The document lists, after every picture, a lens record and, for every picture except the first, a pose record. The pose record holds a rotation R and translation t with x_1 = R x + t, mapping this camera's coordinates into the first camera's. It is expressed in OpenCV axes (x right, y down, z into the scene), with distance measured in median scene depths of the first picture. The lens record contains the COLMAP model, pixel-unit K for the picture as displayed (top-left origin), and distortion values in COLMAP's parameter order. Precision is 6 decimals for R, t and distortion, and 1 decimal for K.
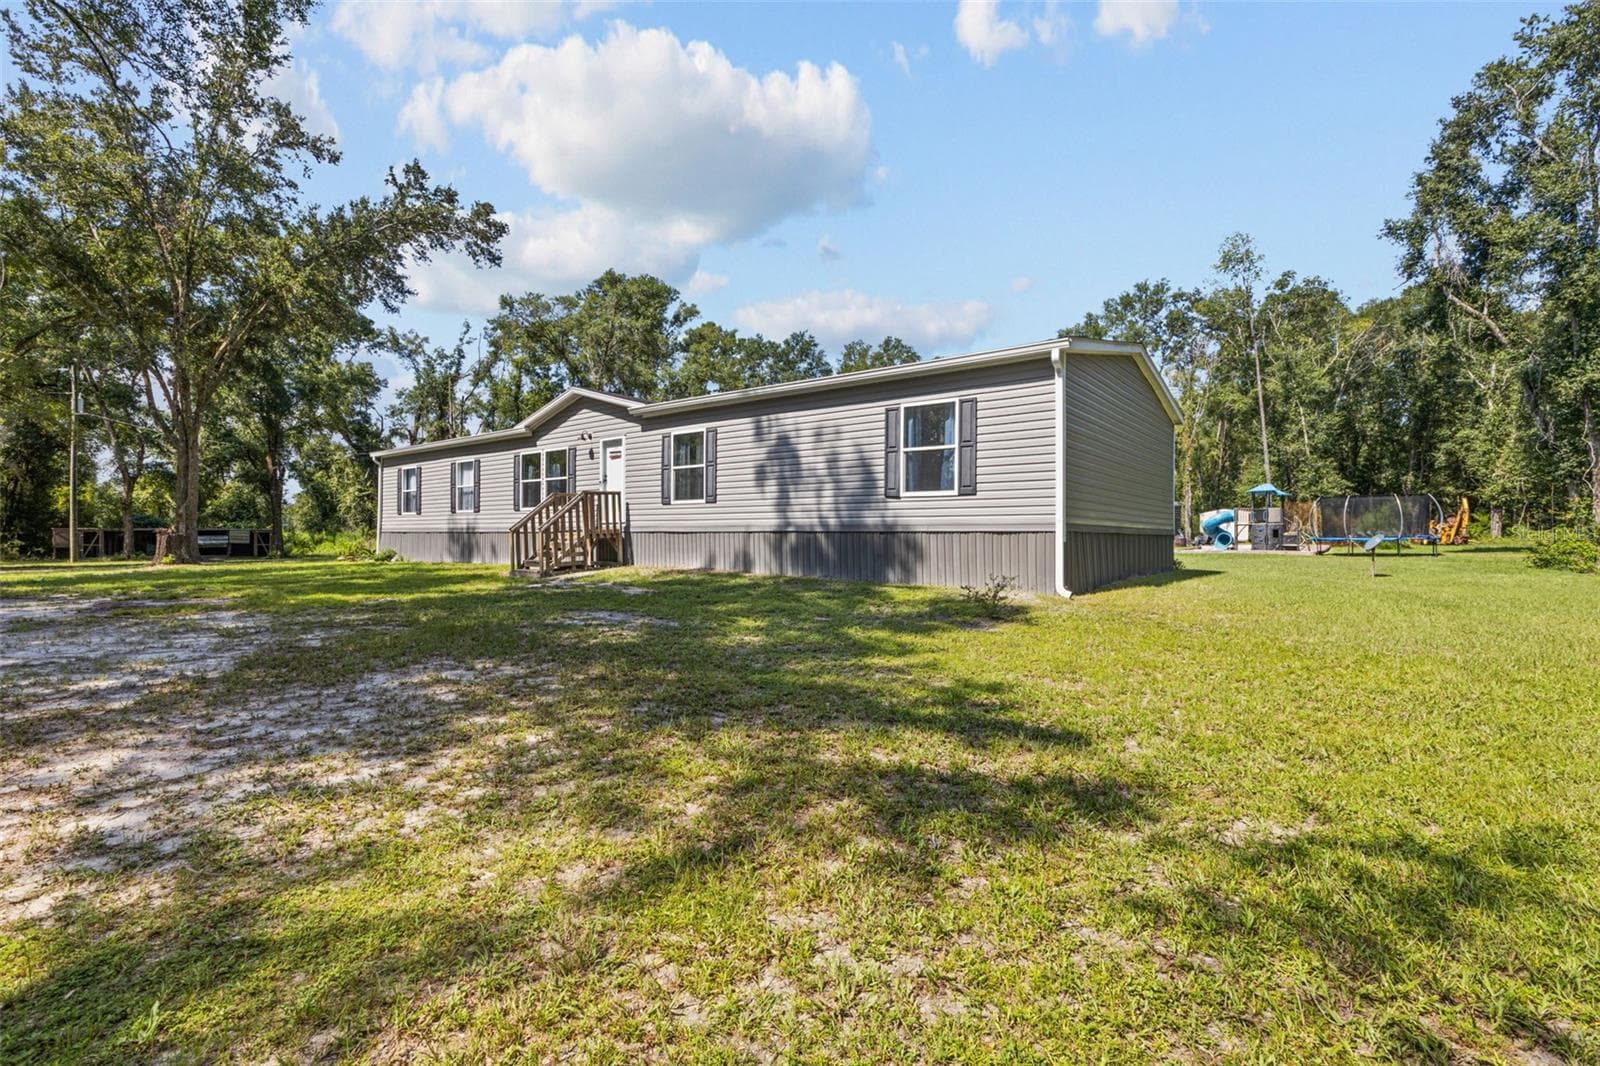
lens RADIAL K [[703.9, 0, 766.1], [0, 703.9, 525.5], [0, 0, 1]] dist [0.006831, -0.001426]
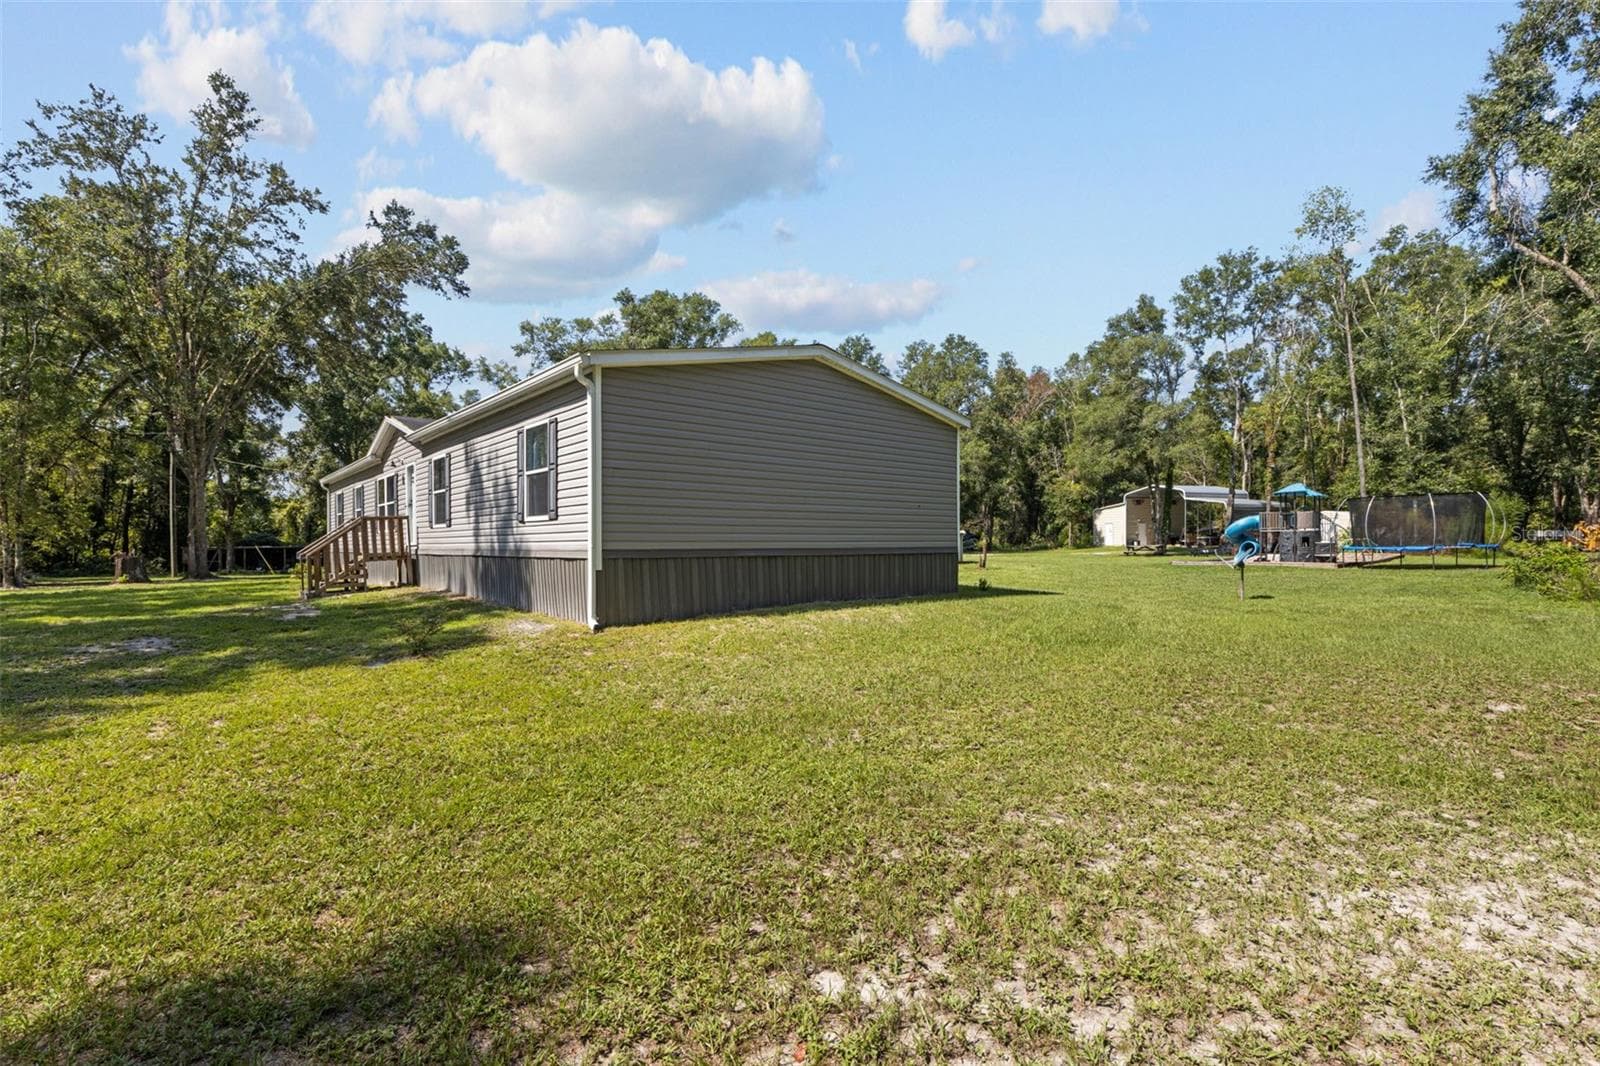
lens RADIAL K [[703.9, 0, 746.9], [0, 703.9, 551.5], [0, 0, 1]] dist [0.006831, -0.001426]
pose [[0.982677, -0.009433, -0.185084, 0.220345], [0.013984, 0.999631, 0.023299, -0.005942], [0.184796, -0.025483, 0.982446, 0.032379]]
